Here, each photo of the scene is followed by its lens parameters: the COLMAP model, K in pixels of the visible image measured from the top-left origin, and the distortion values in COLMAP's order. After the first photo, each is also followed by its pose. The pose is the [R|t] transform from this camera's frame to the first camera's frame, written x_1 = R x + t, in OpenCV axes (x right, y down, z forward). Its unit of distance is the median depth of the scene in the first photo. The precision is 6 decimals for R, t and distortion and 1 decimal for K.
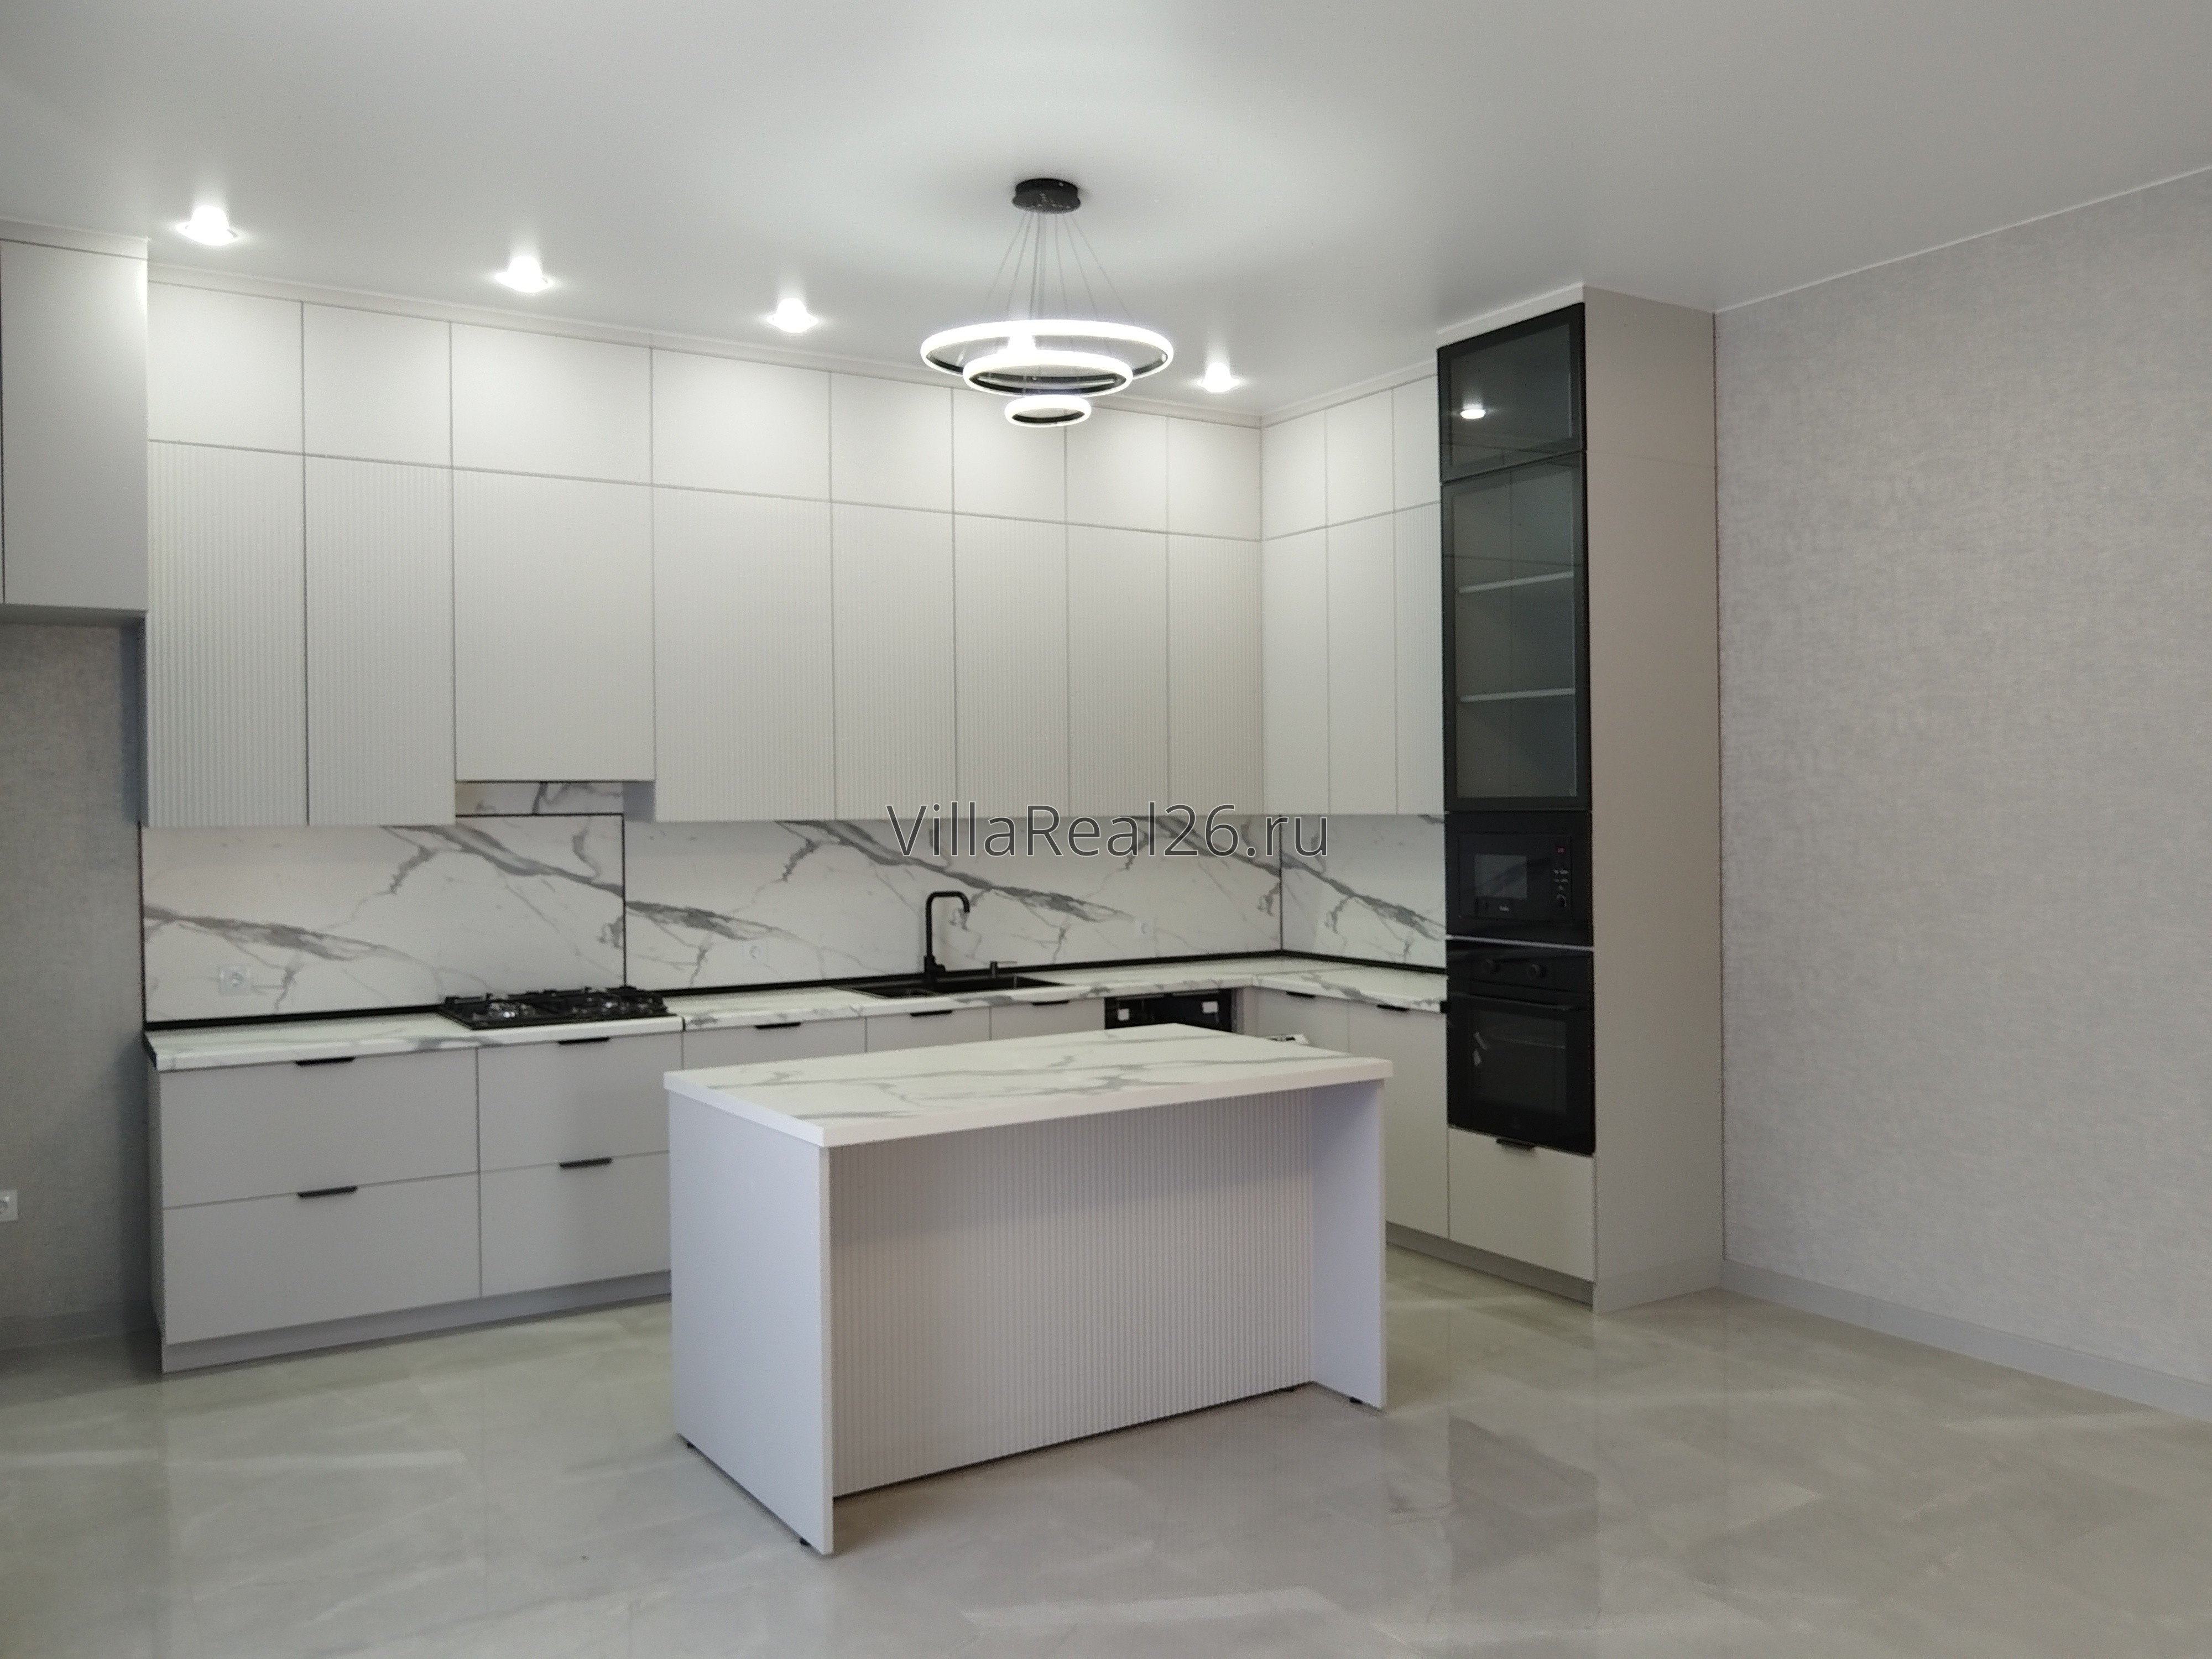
lens RADIAL K [[1749.7, 0, 1161.4], [0, 1749.7, 819.0], [0, 0, 1]] dist [-0.003175, -0.008463]
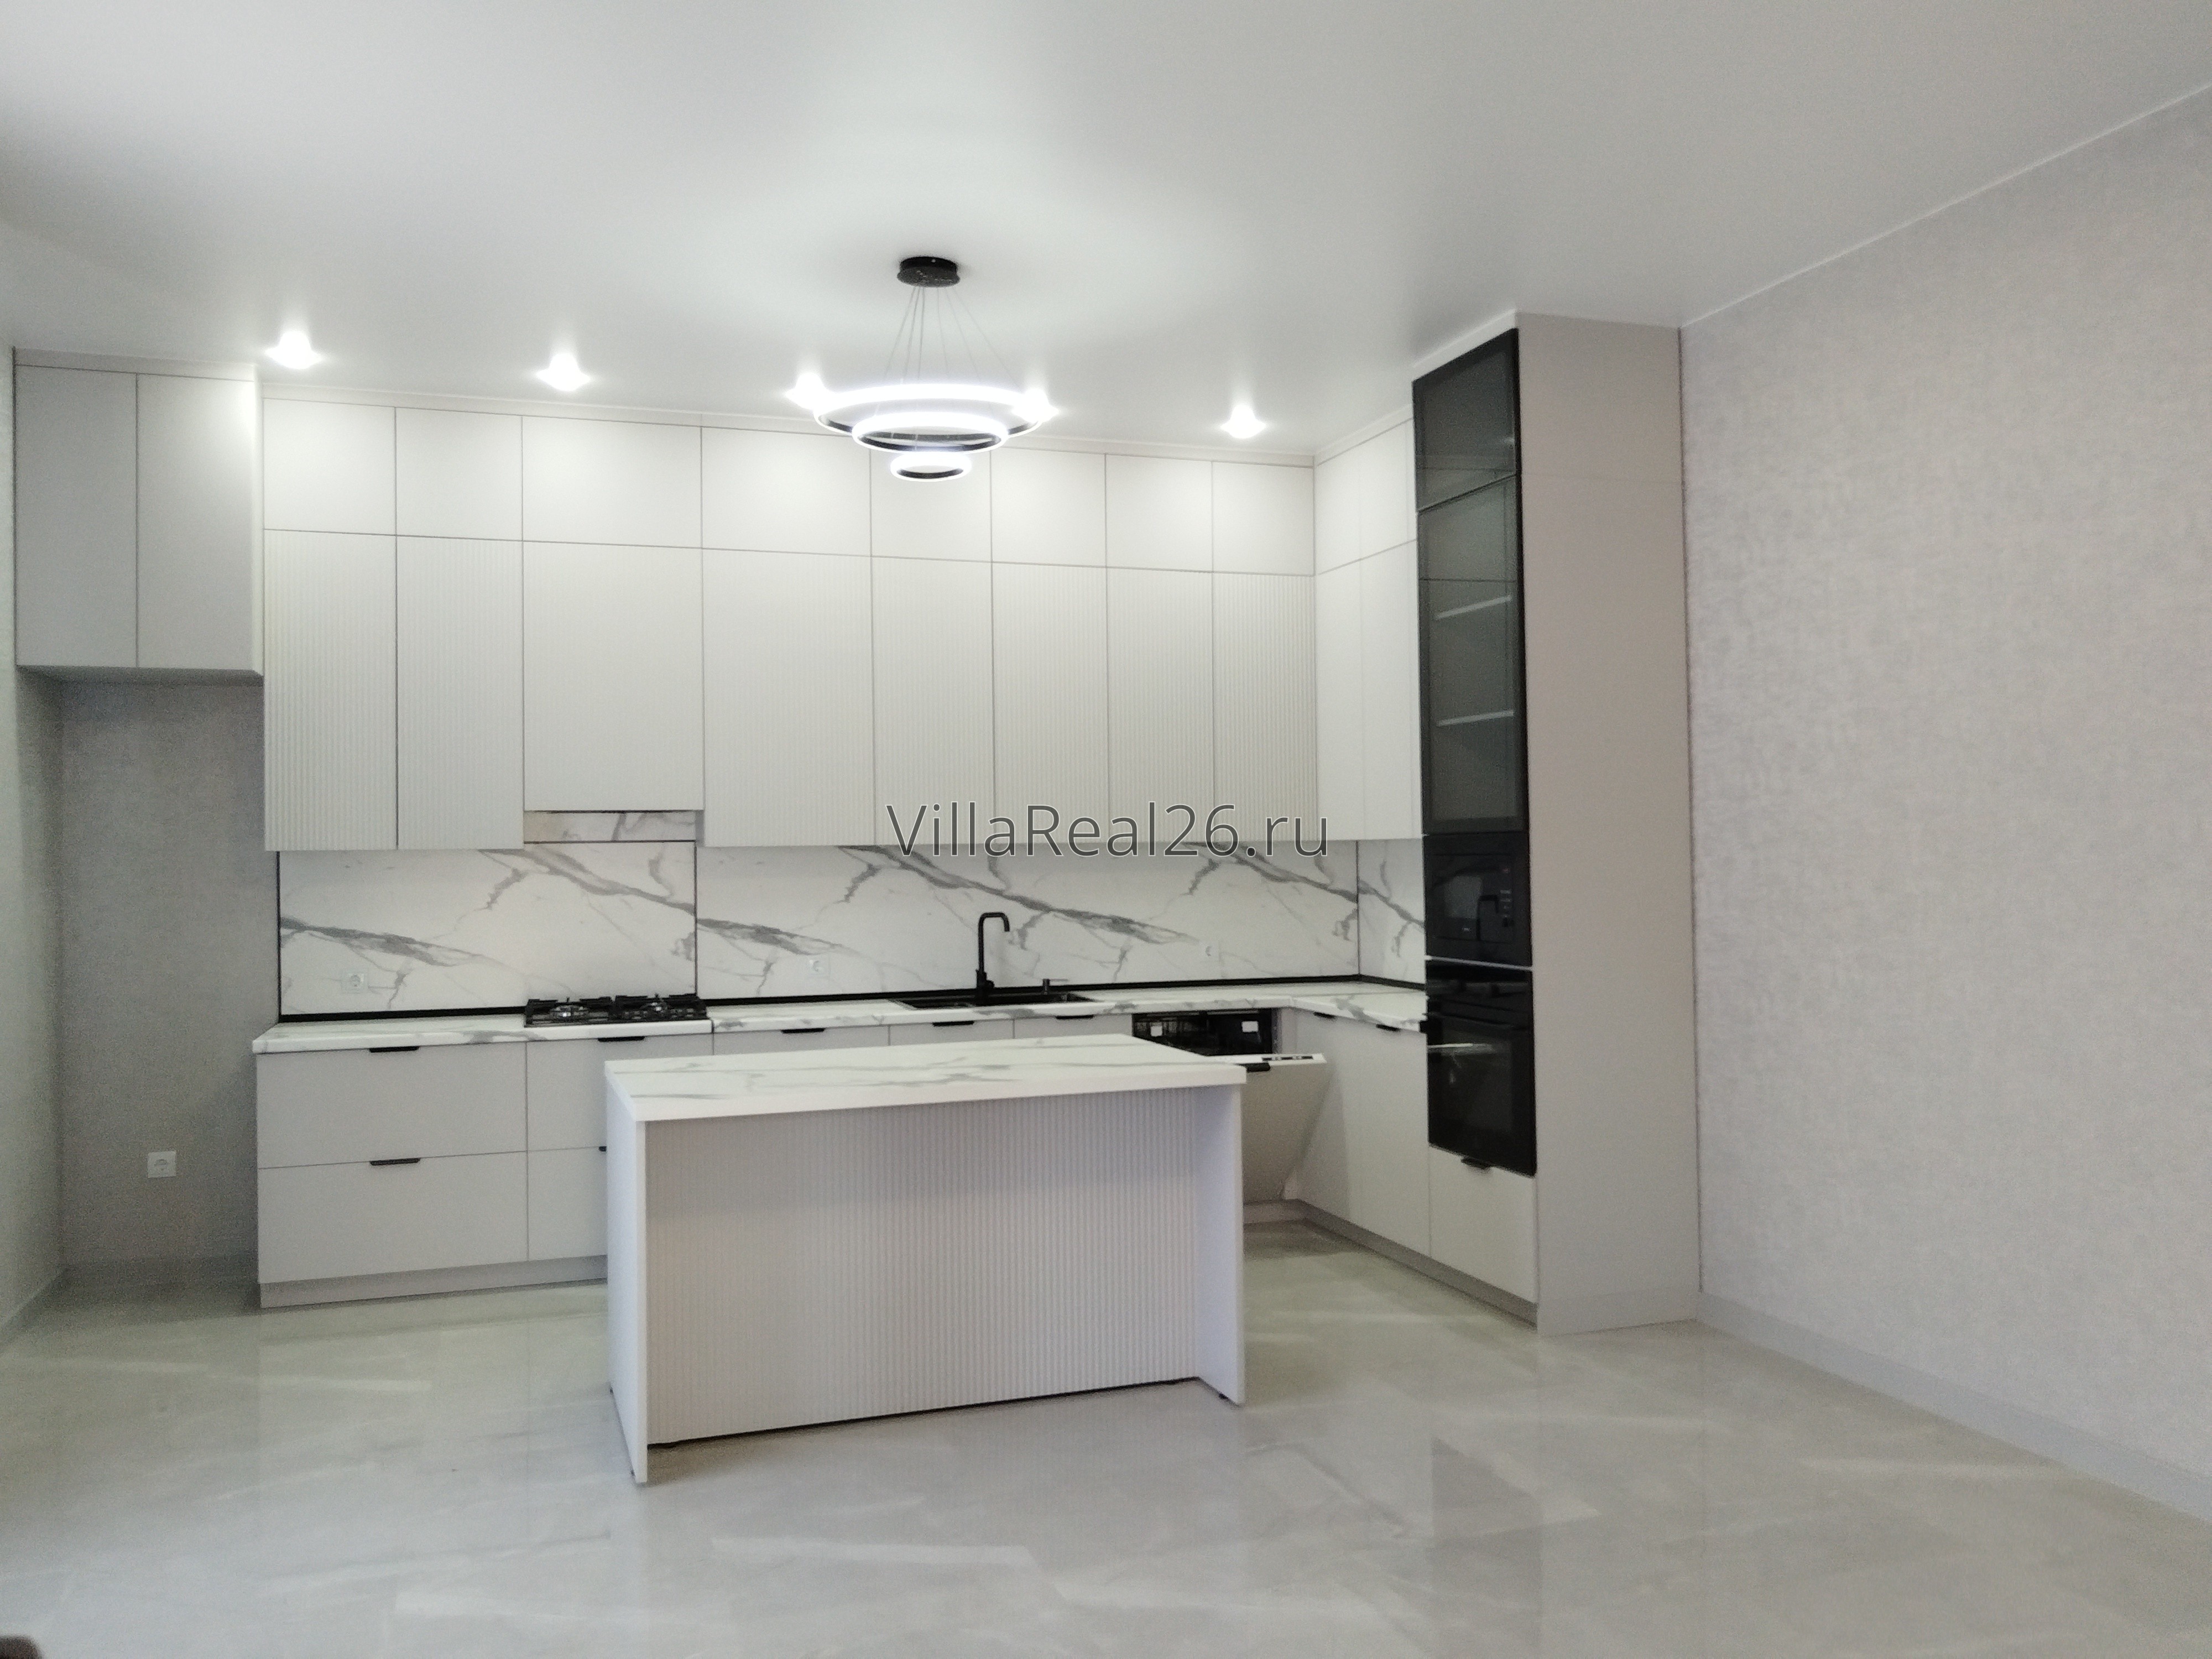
lens RADIAL K [[1749.7, 0, 1154.5], [0, 1749.7, 816.0], [0, 0, 1]] dist [-0.003175, -0.008463]
pose [[0.973023, -0.008314, -0.230559, 0.243902], [0.002512, 0.999673, -0.025449, 0.010830], [0.230695, 0.024184, 0.972726, -0.023765]]
